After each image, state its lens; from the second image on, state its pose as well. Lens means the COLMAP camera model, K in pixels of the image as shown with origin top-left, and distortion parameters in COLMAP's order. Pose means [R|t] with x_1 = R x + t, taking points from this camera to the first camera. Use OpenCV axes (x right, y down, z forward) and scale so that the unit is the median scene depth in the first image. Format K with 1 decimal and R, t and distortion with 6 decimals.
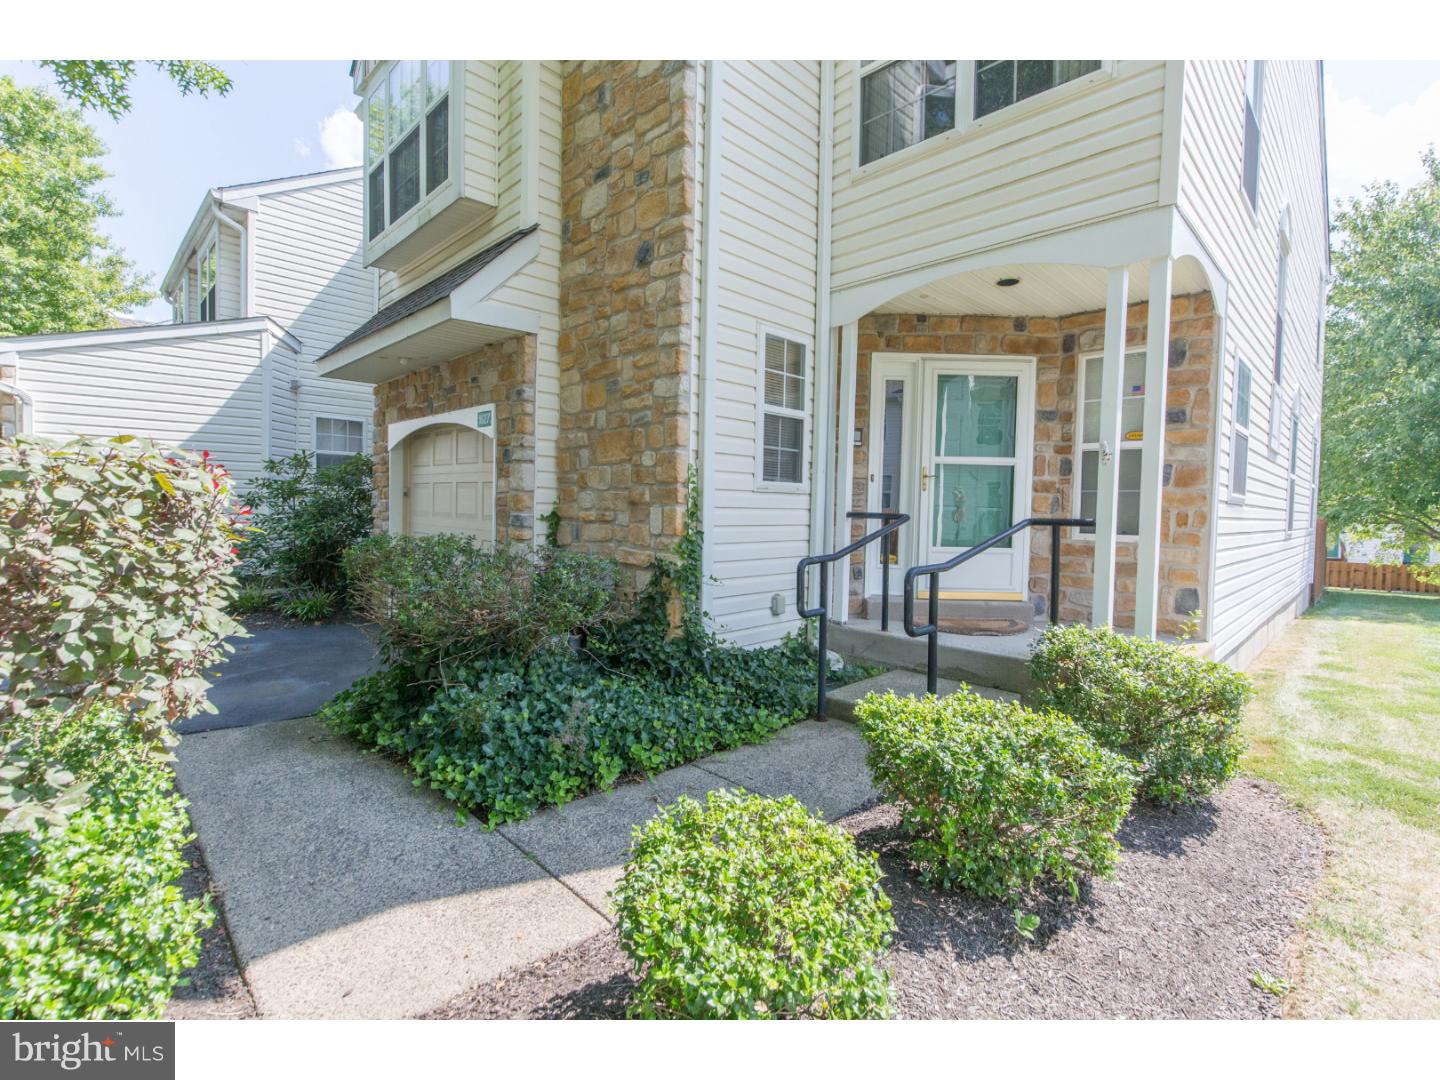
lens RADIAL K [[646.5, 0, 722.3], [0, 646.5, 532.8], [0, 0, 1]] dist [-0.001172, -0.000505]
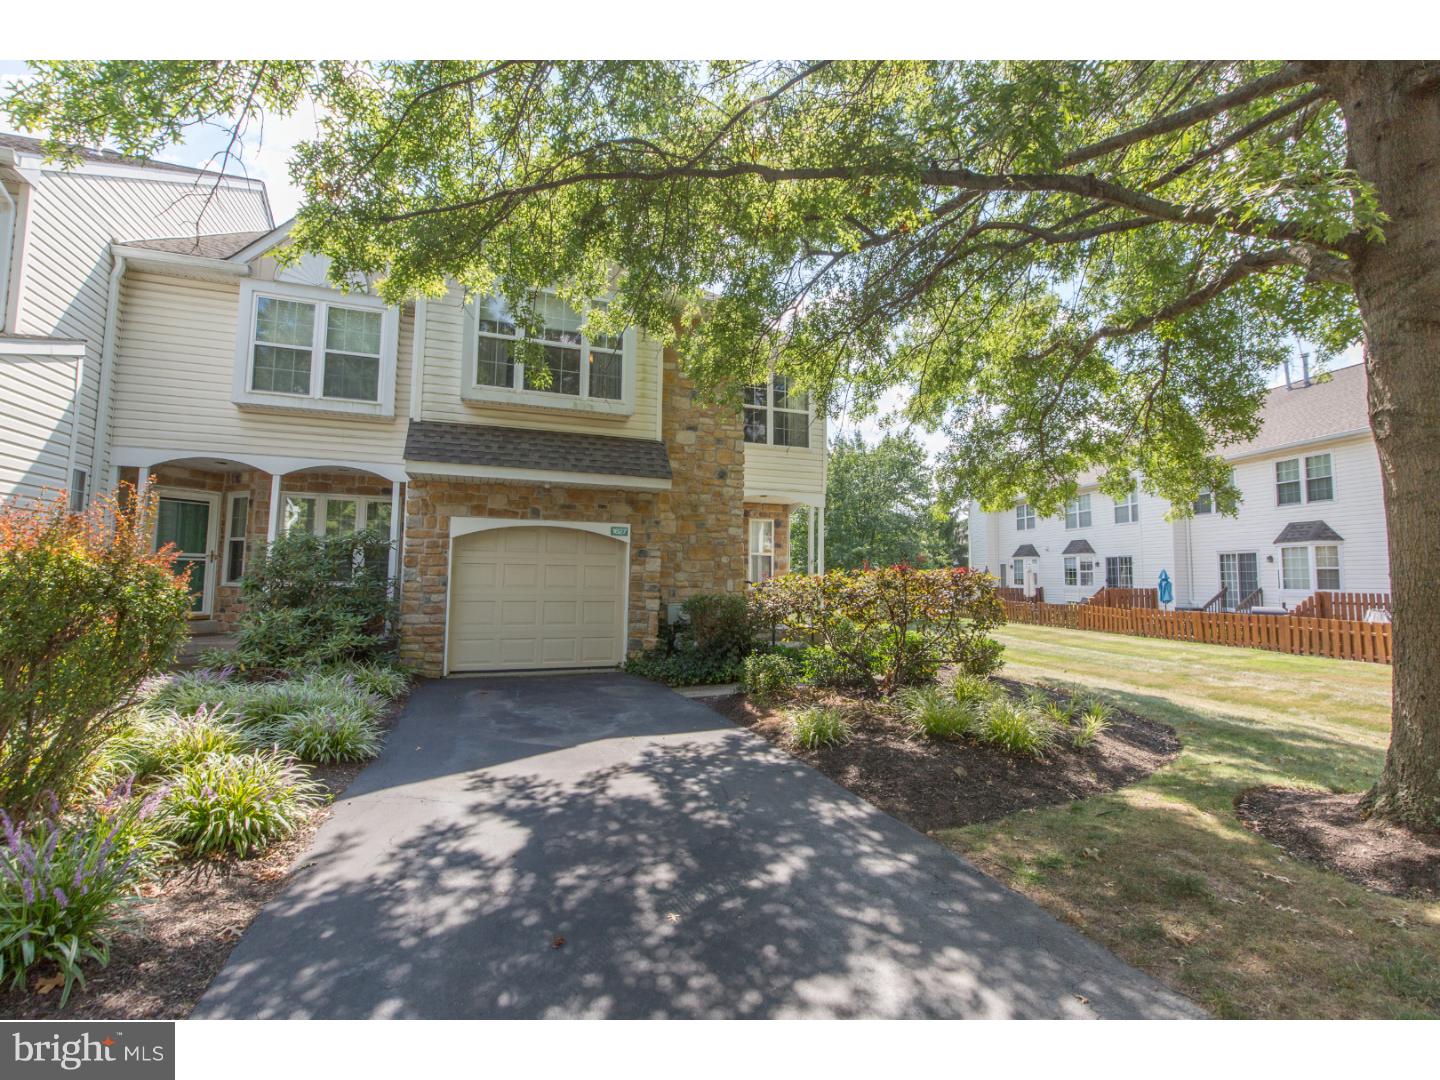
lens RADIAL K [[646.5, 0, 719.0], [0, 646.5, 533.0], [0, 0, 1]] dist [-0.001172, -0.000505]
pose [[0.417675, 0.044822, 0.907490, -1.902003], [0.039961, 0.996910, -0.067631, -0.042876], [-0.907717, 0.064512, 0.414593, 0.022729]]
